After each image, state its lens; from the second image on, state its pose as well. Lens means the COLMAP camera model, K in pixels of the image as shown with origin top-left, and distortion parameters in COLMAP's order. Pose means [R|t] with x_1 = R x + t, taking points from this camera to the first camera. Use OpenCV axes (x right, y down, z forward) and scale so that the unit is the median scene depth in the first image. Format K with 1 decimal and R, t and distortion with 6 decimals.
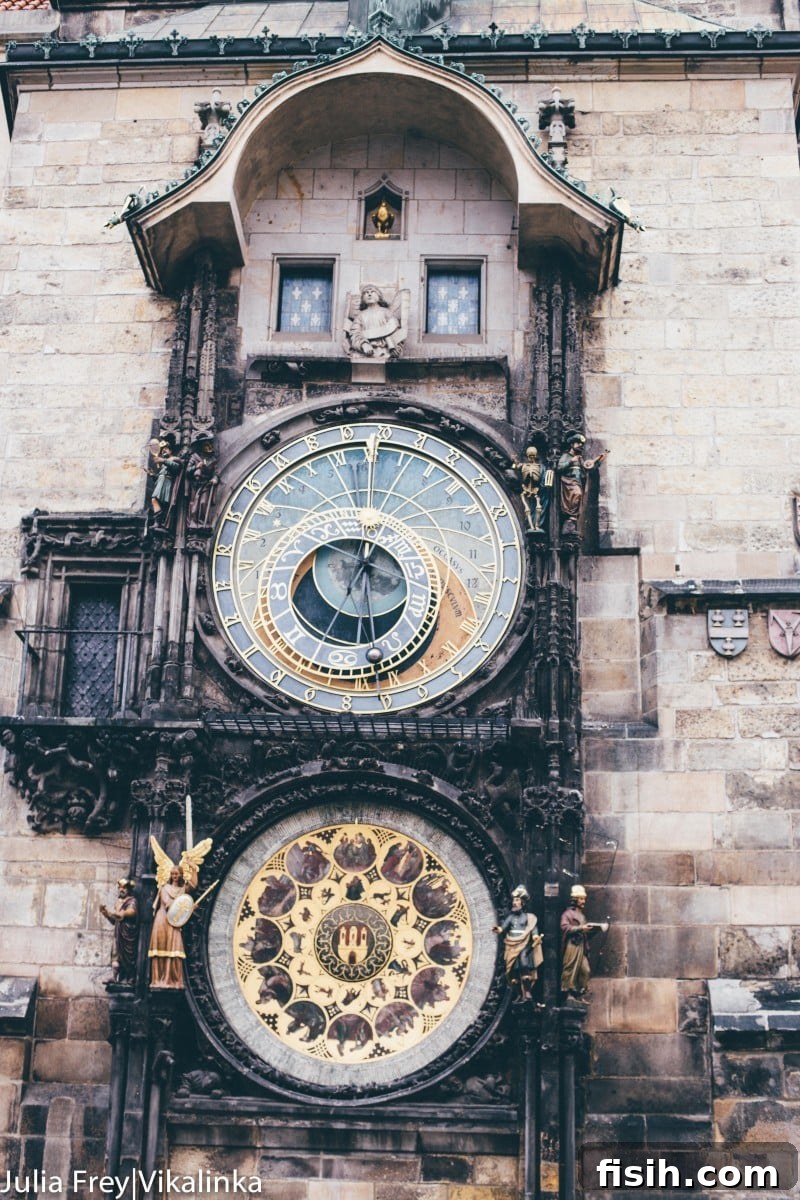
lens RADIAL K [[1684.3, 0, 400.0], [0, 1684.3, 600.0], [0, 0, 1]] dist [-0.117034, 0.072461]
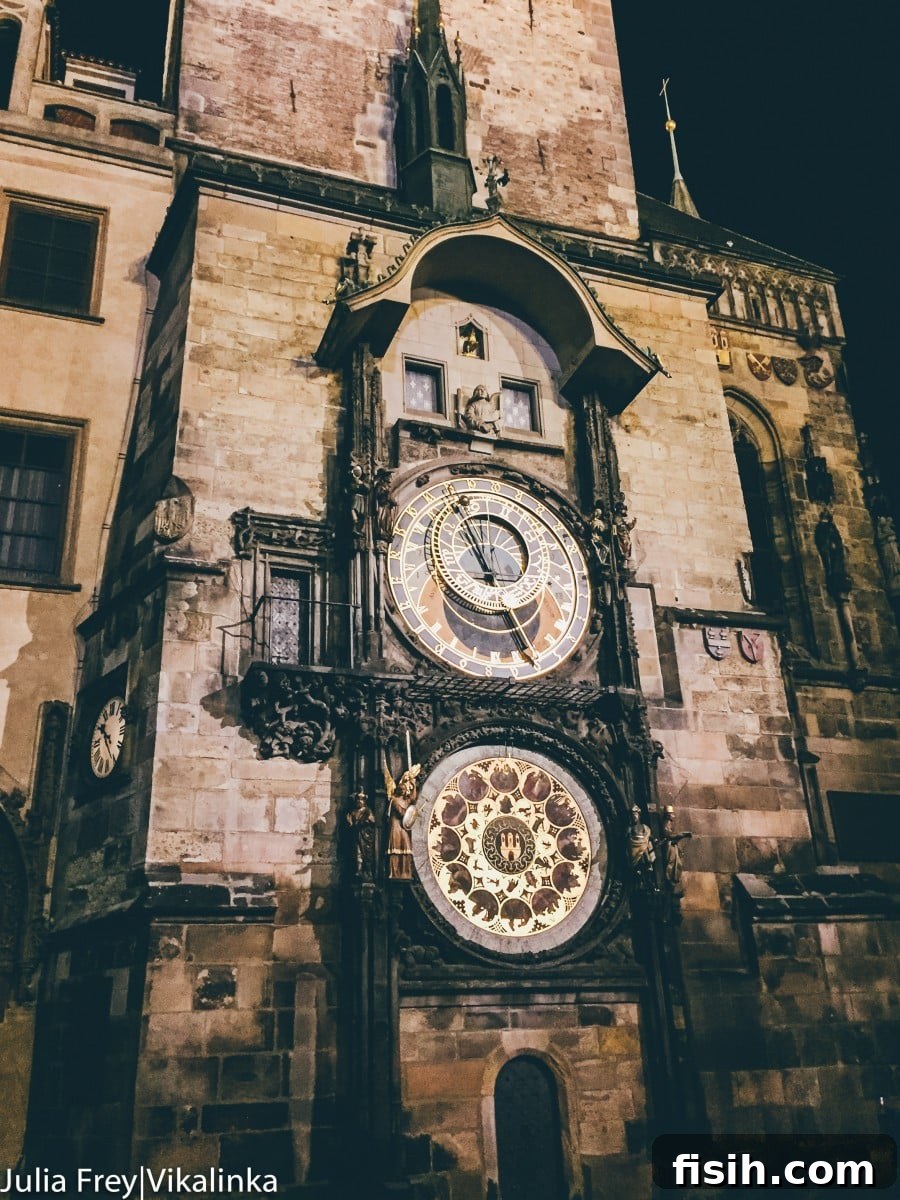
lens RADIAL K [[1025.7, 0, 450.0], [0, 1025.7, 600.0], [0, 0, 1]] dist [0.055514, 0.002257]
pose [[0.921204, 0.095813, 0.377099, -0.401583], [-0.071918, 0.994436, -0.076979, 0.072915], [-0.382376, 0.043793, 0.922968, 0.231609]]
